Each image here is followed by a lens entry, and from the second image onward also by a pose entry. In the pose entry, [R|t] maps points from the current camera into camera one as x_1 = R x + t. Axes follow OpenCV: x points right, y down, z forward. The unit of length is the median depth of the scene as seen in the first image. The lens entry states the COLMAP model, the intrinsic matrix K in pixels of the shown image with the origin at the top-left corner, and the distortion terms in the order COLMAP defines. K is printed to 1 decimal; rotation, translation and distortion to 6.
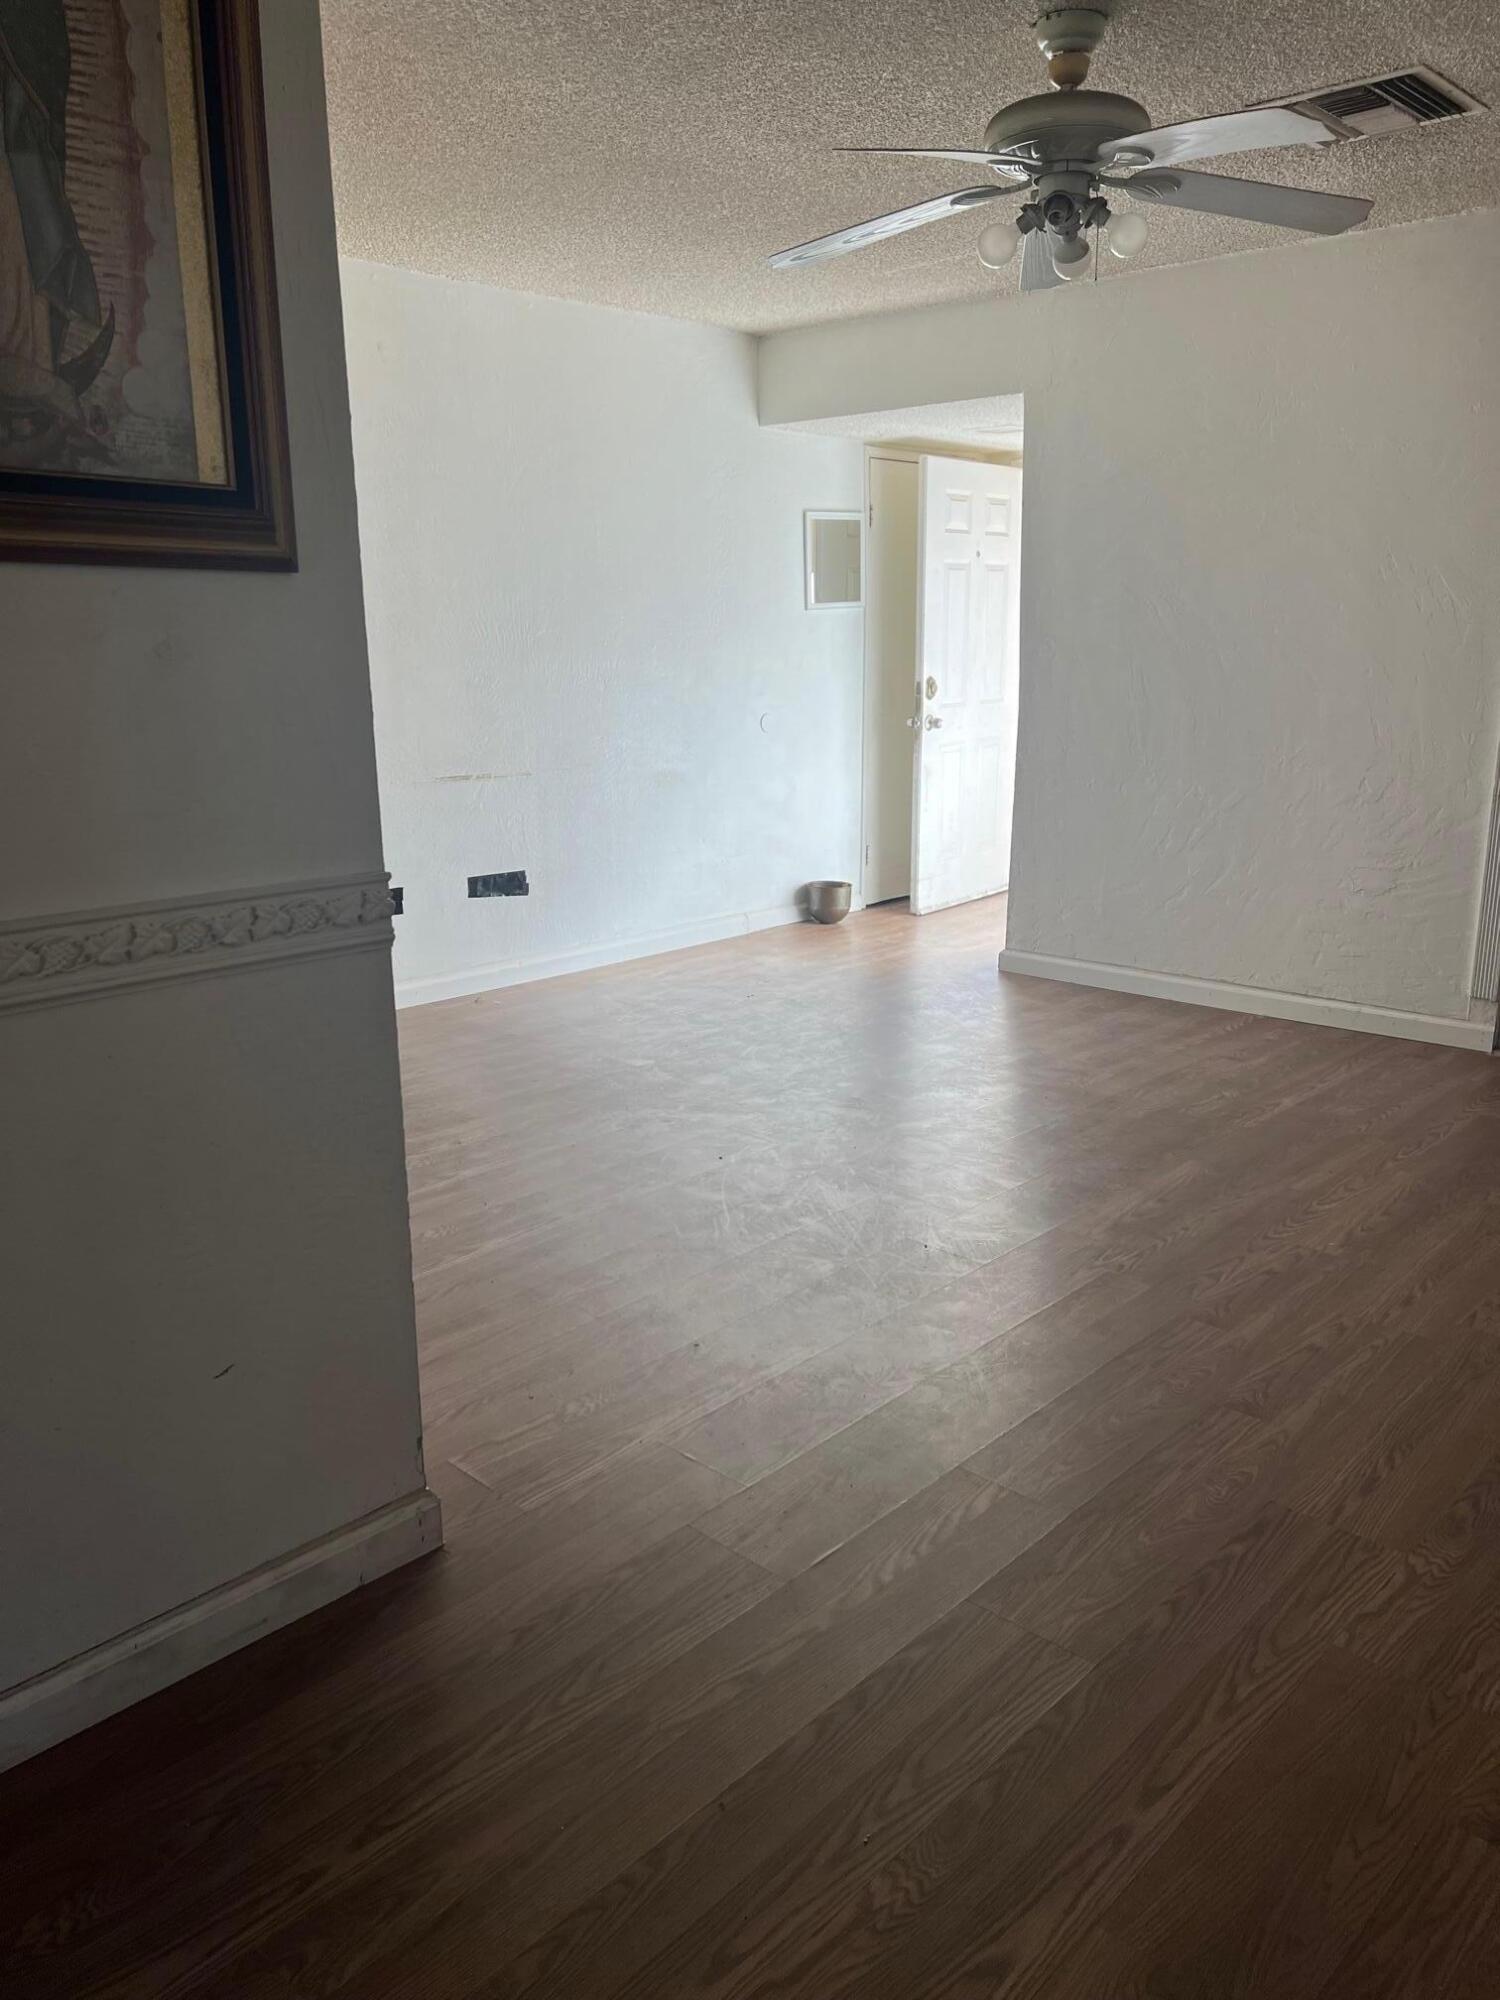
lens RADIAL K [[1530.6, 0, 743.1], [0, 1530.6, 997.3], [0, 0, 1]] dist [0.055442, -0.067097]
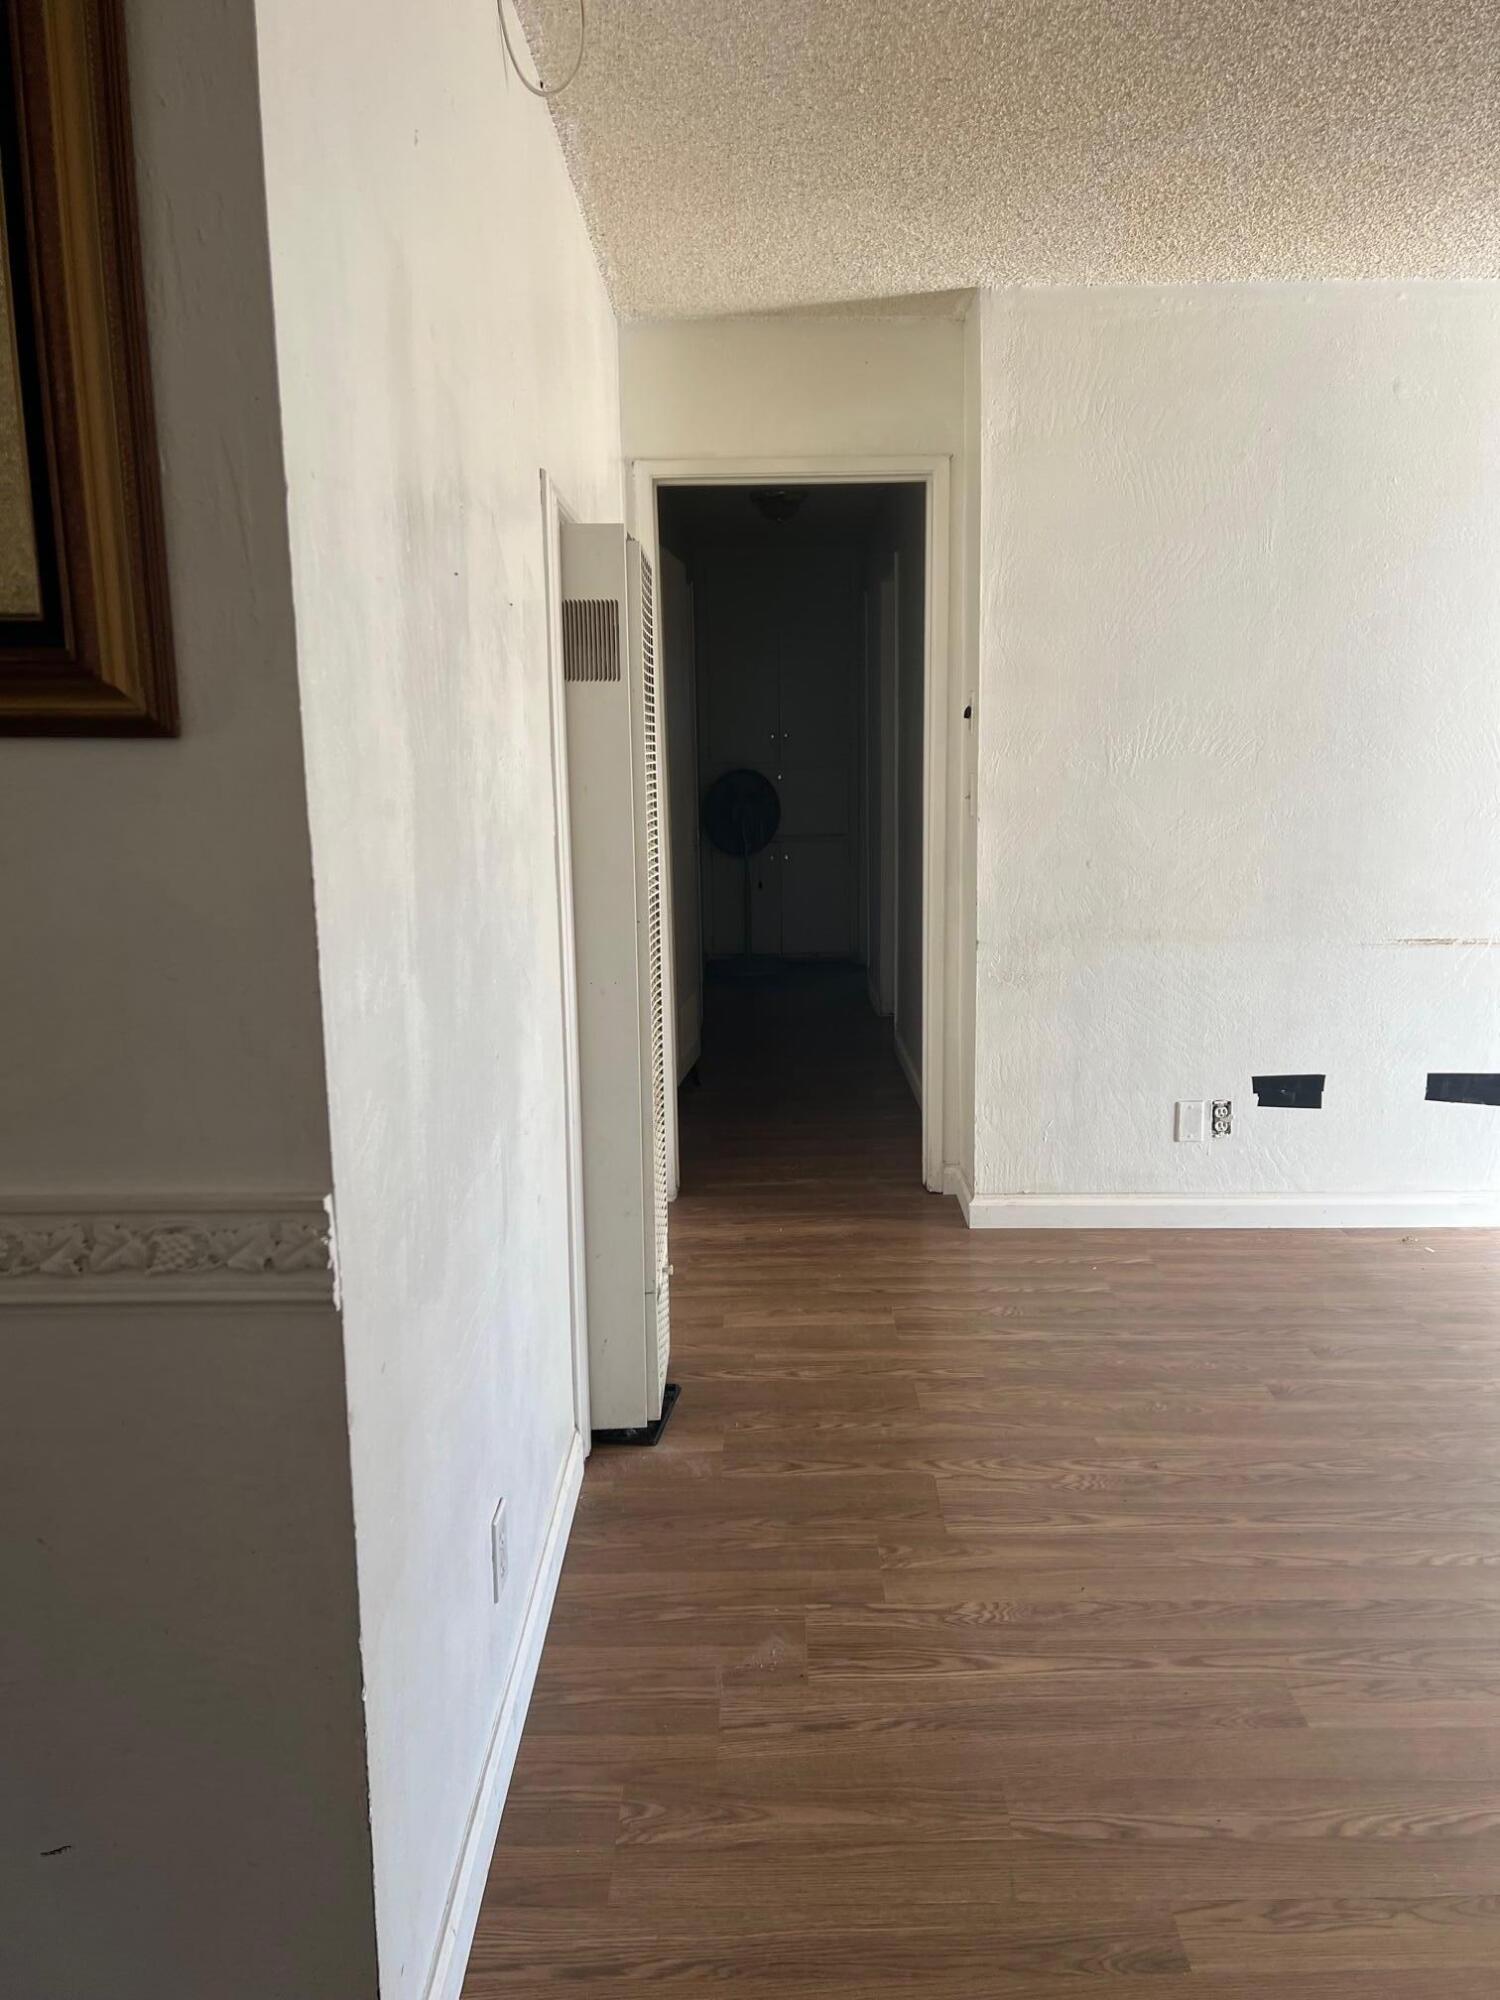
lens RADIAL K [[1530.6, 0, 747.9], [0, 1530.6, 990.7], [0, 0, 1]] dist [0.055442, -0.067097]
pose [[0.701943, 0.119487, -0.702139, 0.165716], [-0.162410, 0.986708, 0.005548, -0.101093], [0.693469, 0.110140, 0.712018, 0.339761]]
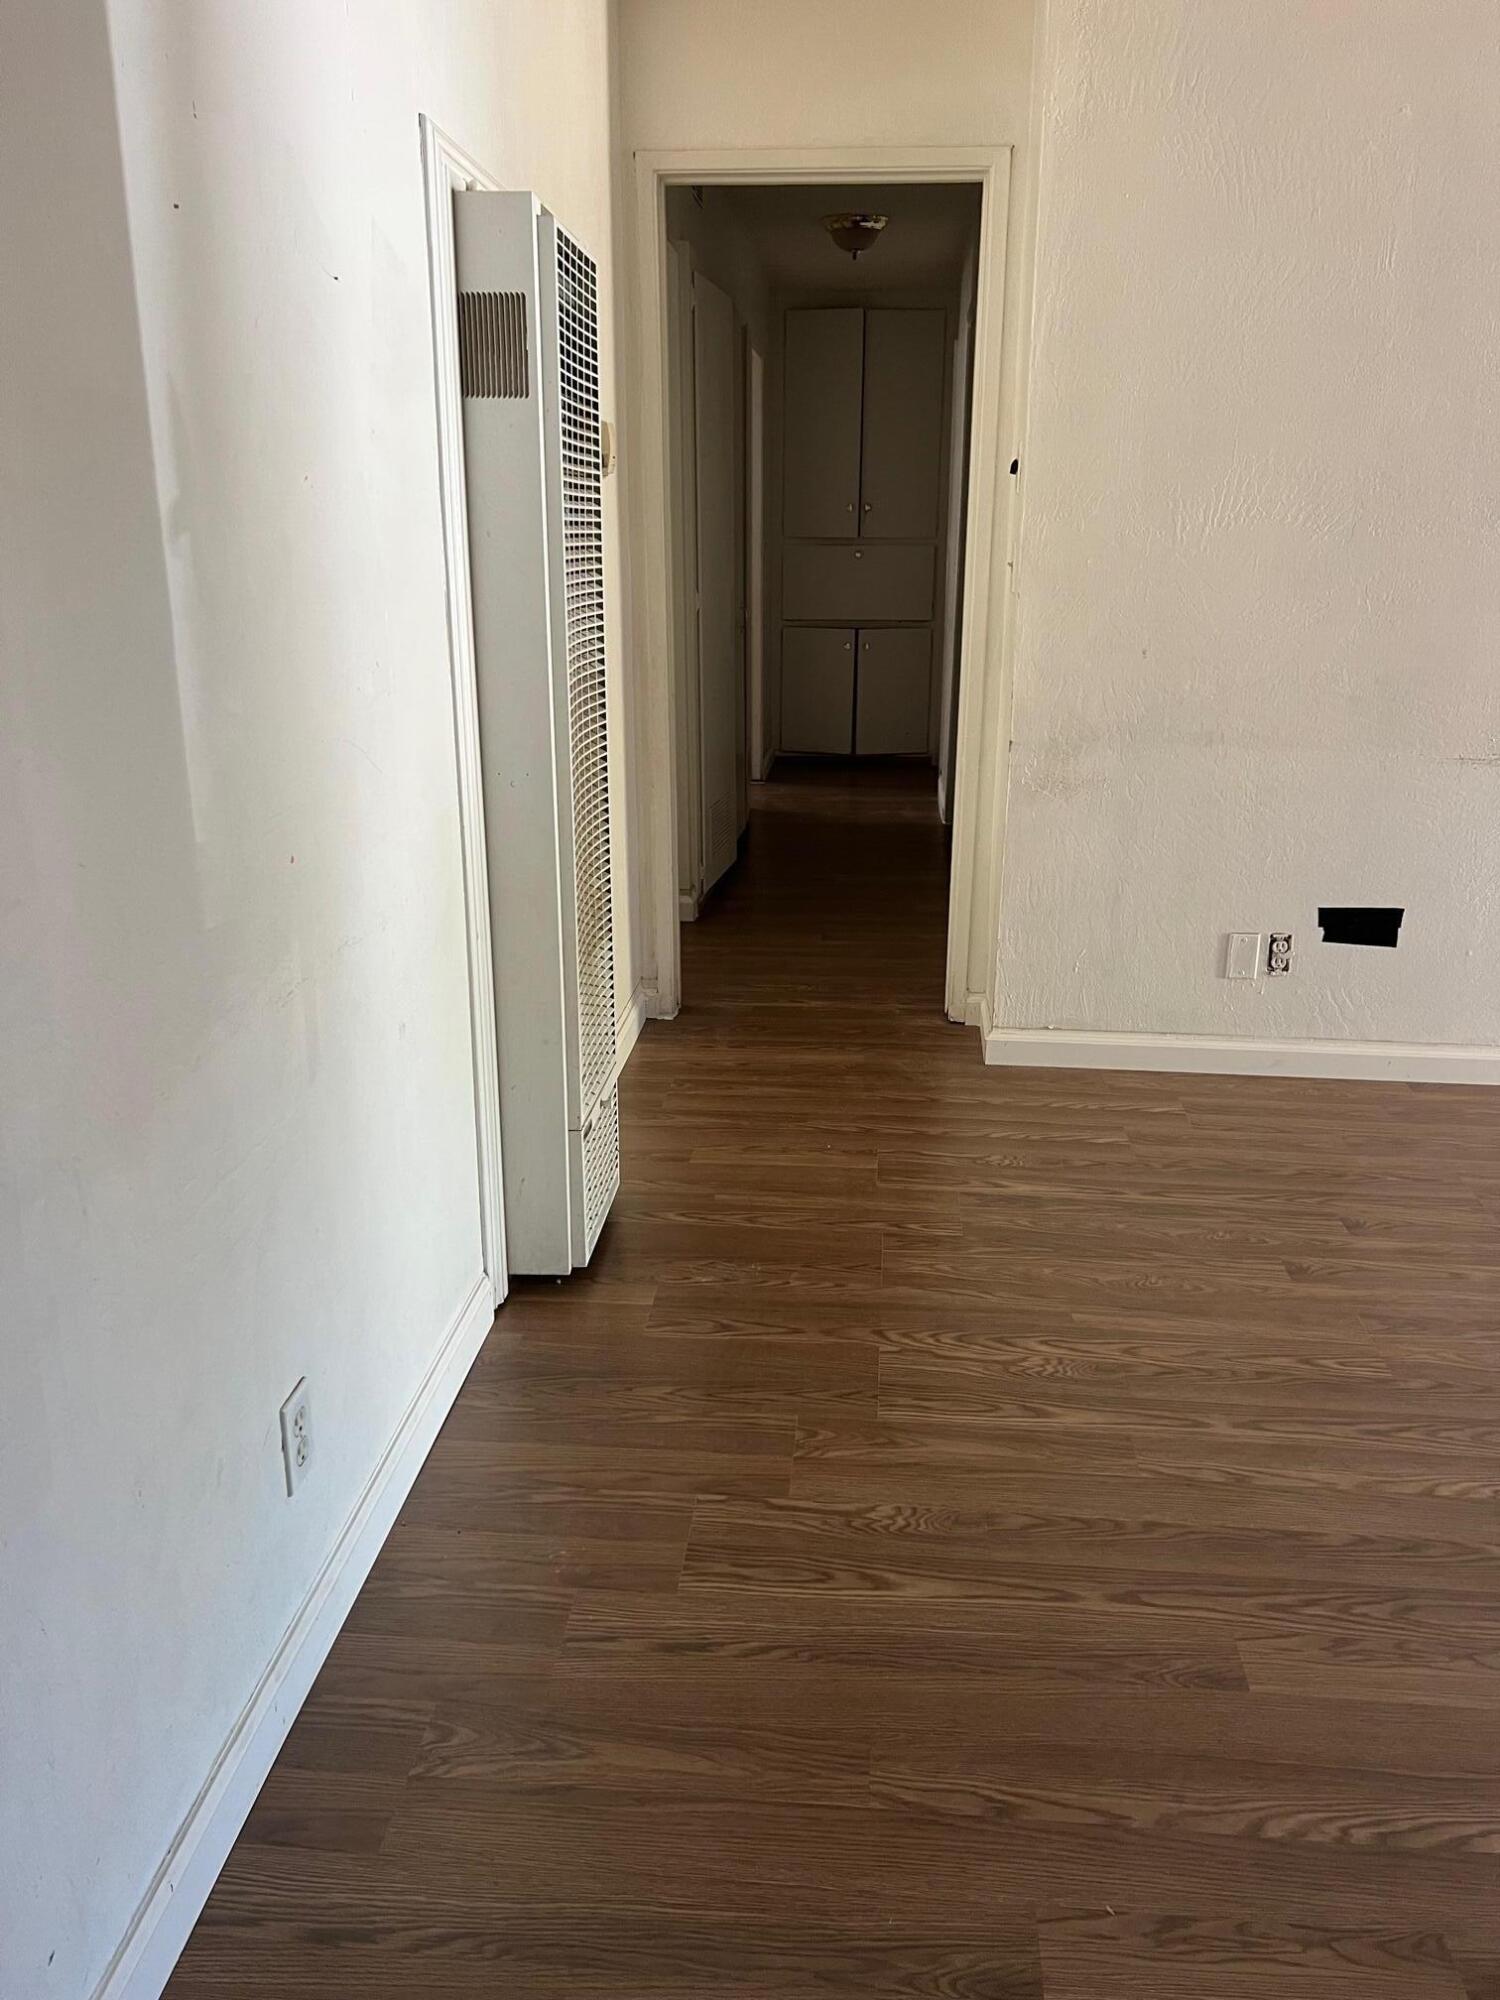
lens RADIAL K [[1530.6, 0, 770.0], [0, 1530.6, 992.0], [0, 0, 1]] dist [0.055442, -0.067097]
pose [[0.646941, 0.238430, -0.724305, 0.131302], [-0.195072, 0.970000, 0.145073, -0.119606], [0.737166, 0.047438, 0.674044, 0.537213]]
